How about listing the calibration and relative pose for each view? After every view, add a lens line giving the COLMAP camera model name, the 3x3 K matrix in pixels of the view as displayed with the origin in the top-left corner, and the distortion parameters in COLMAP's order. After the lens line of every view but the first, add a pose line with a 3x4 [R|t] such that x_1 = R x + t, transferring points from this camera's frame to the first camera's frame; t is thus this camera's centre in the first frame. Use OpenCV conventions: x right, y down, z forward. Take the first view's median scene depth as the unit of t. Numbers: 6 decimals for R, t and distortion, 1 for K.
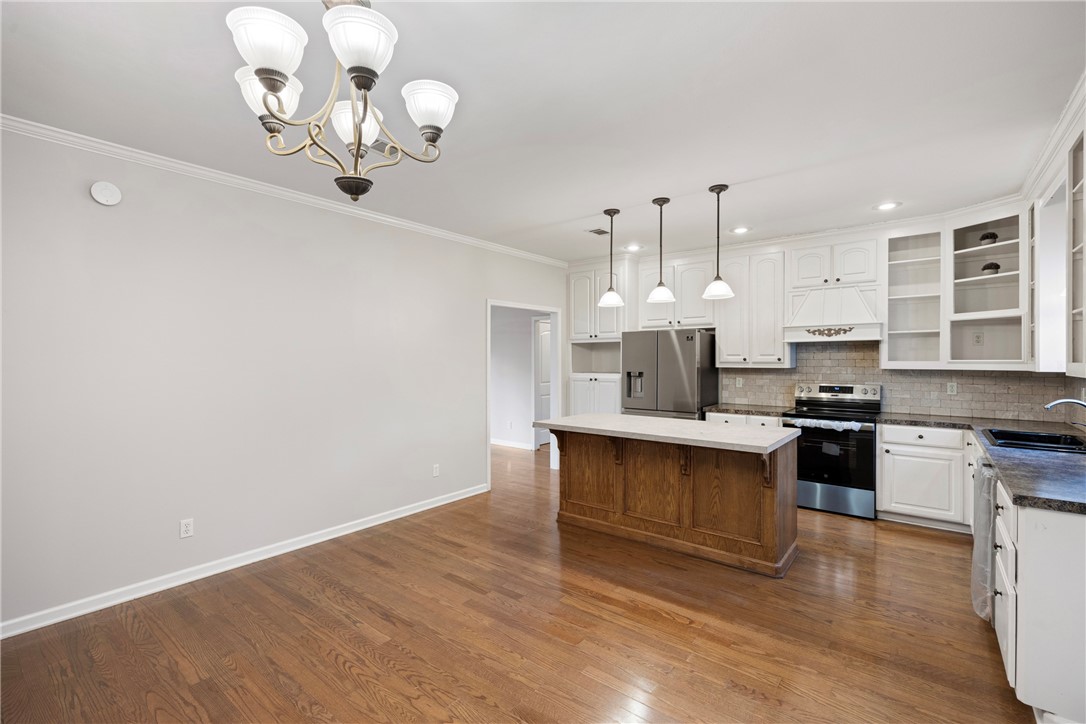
lens RADIAL K [[483.9, 0, 555.0], [0, 483.9, 361.9], [0, 0, 1]] dist [-0.001528, -0.000237]
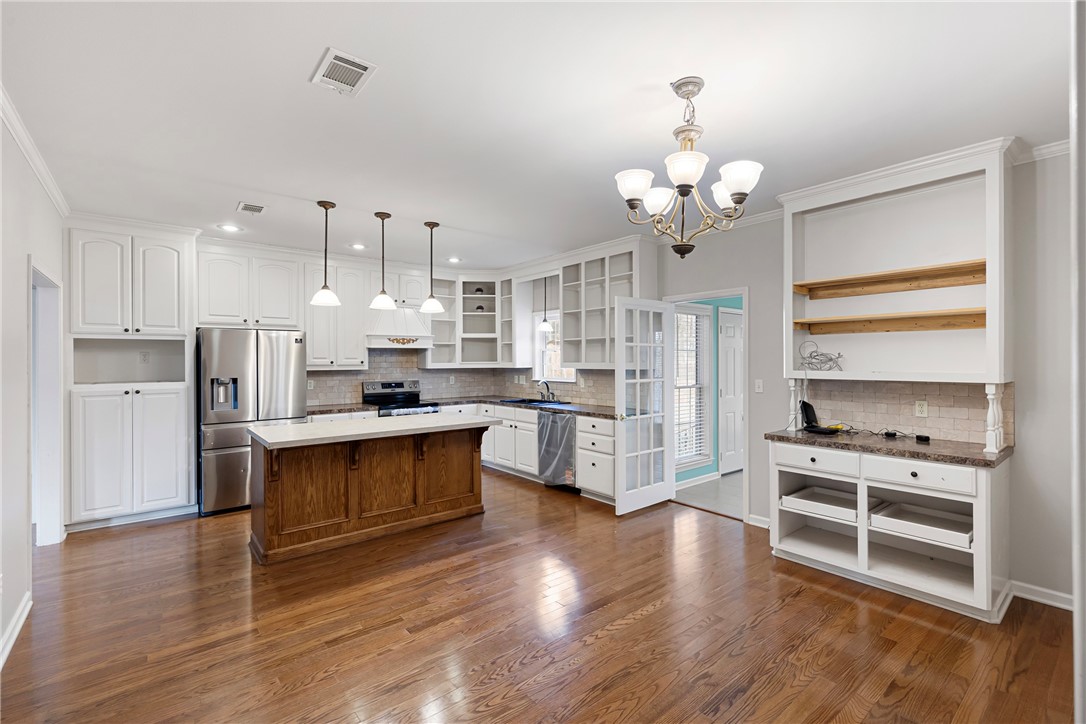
lens RADIAL K [[483.9, 0, 555.0], [0, 483.9, 361.9], [0, 0, 1]] dist [-0.001528, -0.000237]
pose [[0.193781, -0.002290, 0.981042, -0.721491], [0.010026, 0.999950, 0.000353, -0.001978], [-0.980994, 0.009768, 0.193794, 0.395282]]
